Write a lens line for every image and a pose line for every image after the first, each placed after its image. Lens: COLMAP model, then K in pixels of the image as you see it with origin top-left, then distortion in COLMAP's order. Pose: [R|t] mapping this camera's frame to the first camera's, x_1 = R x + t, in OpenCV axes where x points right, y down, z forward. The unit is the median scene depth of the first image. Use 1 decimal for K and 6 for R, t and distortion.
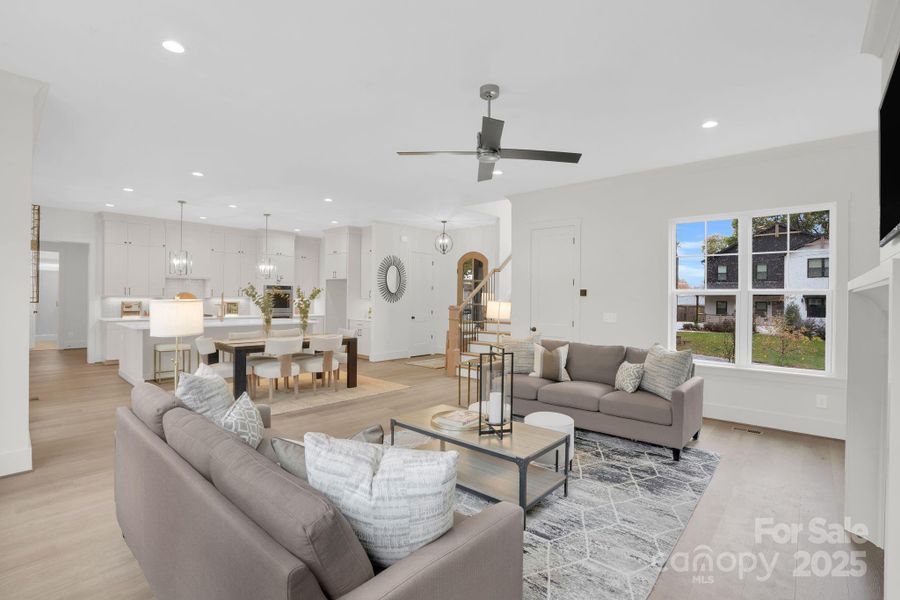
lens RADIAL K [[422.6, 0, 450.1], [0, 422.6, 302.1], [0, 0, 1]] dist [-0.039046, 0.010567]
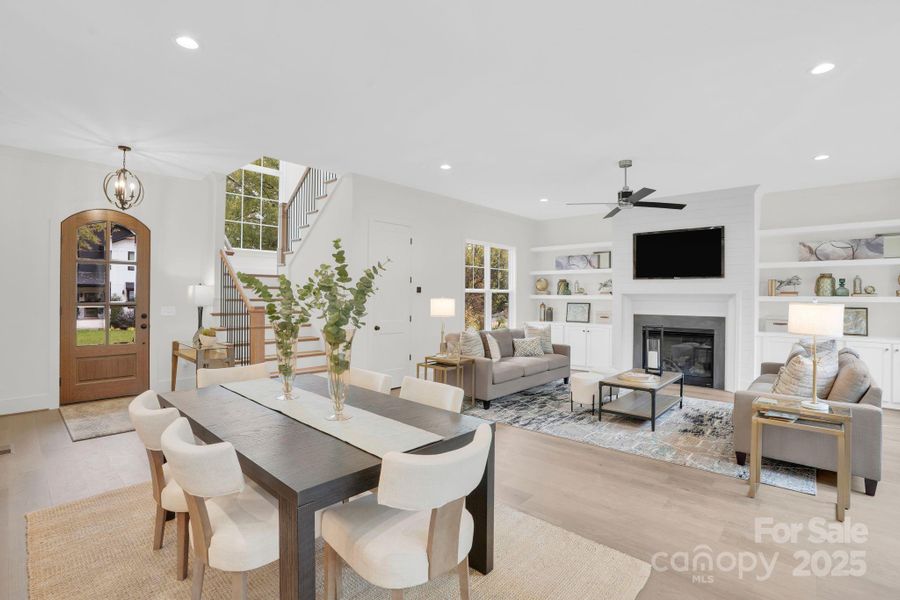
lens RADIAL K [[434.9, 0, 457.7], [0, 434.9, 293.7], [0, 0, 1]] dist [-0.044193, 0.013952]
pose [[0.010056, -0.003402, 0.999944, -0.575187], [0.001723, 0.999993, 0.003385, -0.012077], [-0.999948, 0.001689, 0.010062, 0.625800]]
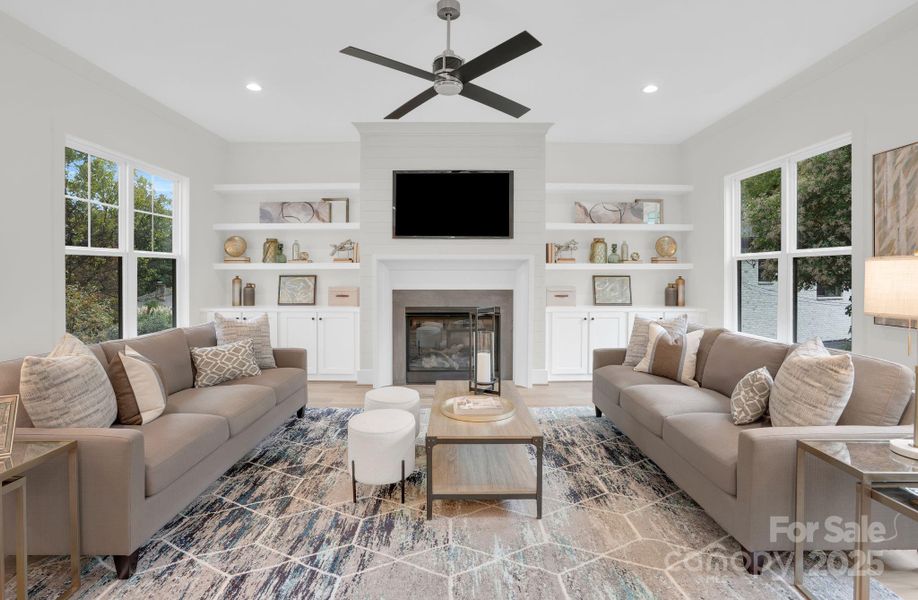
lens RADIAL K [[432.6, 0, 464.2], [0, 432.6, 275.0], [0, 0, 1]] dist [-0.044950, 0.004507]
pose [[-0.668443, -0.010698, 0.743687, -0.211414], [0.000298, 0.999893, 0.014652, 0.003450], [-0.743763, 0.010016, -0.668368, 0.601893]]
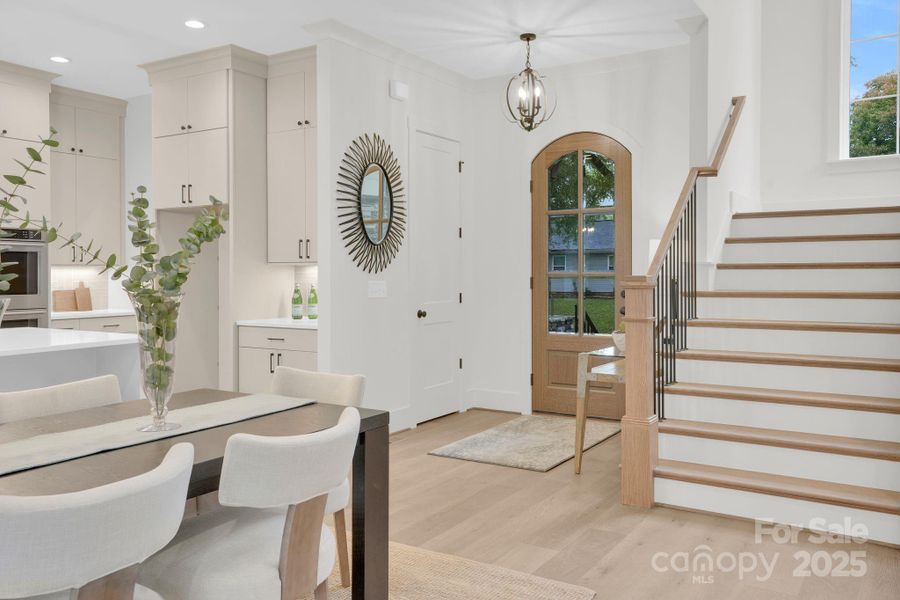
lens RADIAL K [[744.6, 0, 456.4], [0, 744.6, 263.4], [0, 0, 1]] dist [0.017628, 0.001660]
pose [[0.984530, -0.010286, 0.174915, -0.197753], [0.013778, 0.999729, -0.018763, 0.006301], [-0.174675, 0.020883, 0.984405, 0.443729]]
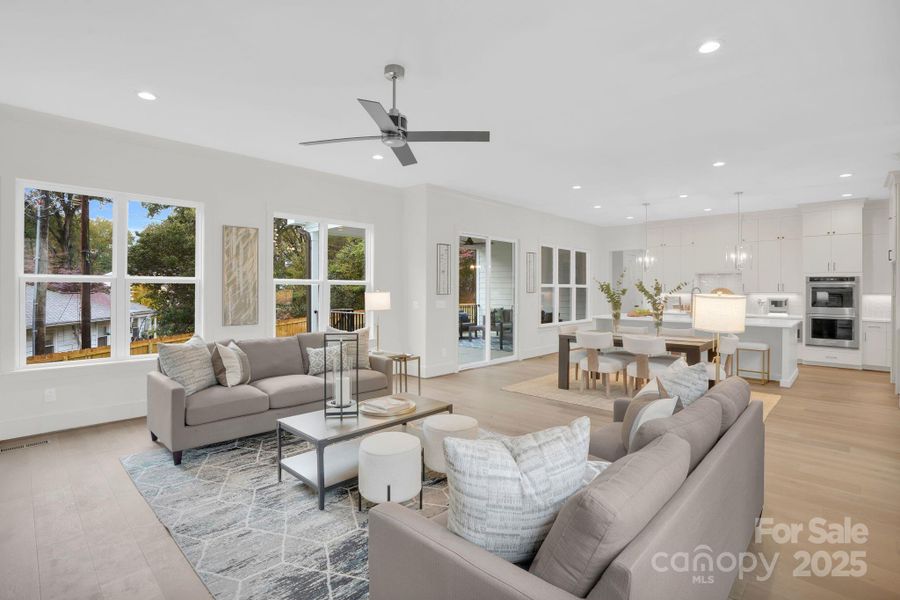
lens RADIAL K [[422.6, 0, 447.8], [0, 422.6, 293.9], [0, 0, 1]] dist [-0.039046, 0.010567]
pose [[-0.036568, -0.000222, -0.999331, 0.404148], [-0.014737, 0.999891, 0.000317, -0.000002], [0.999222, 0.014739, -0.036567, 0.452743]]
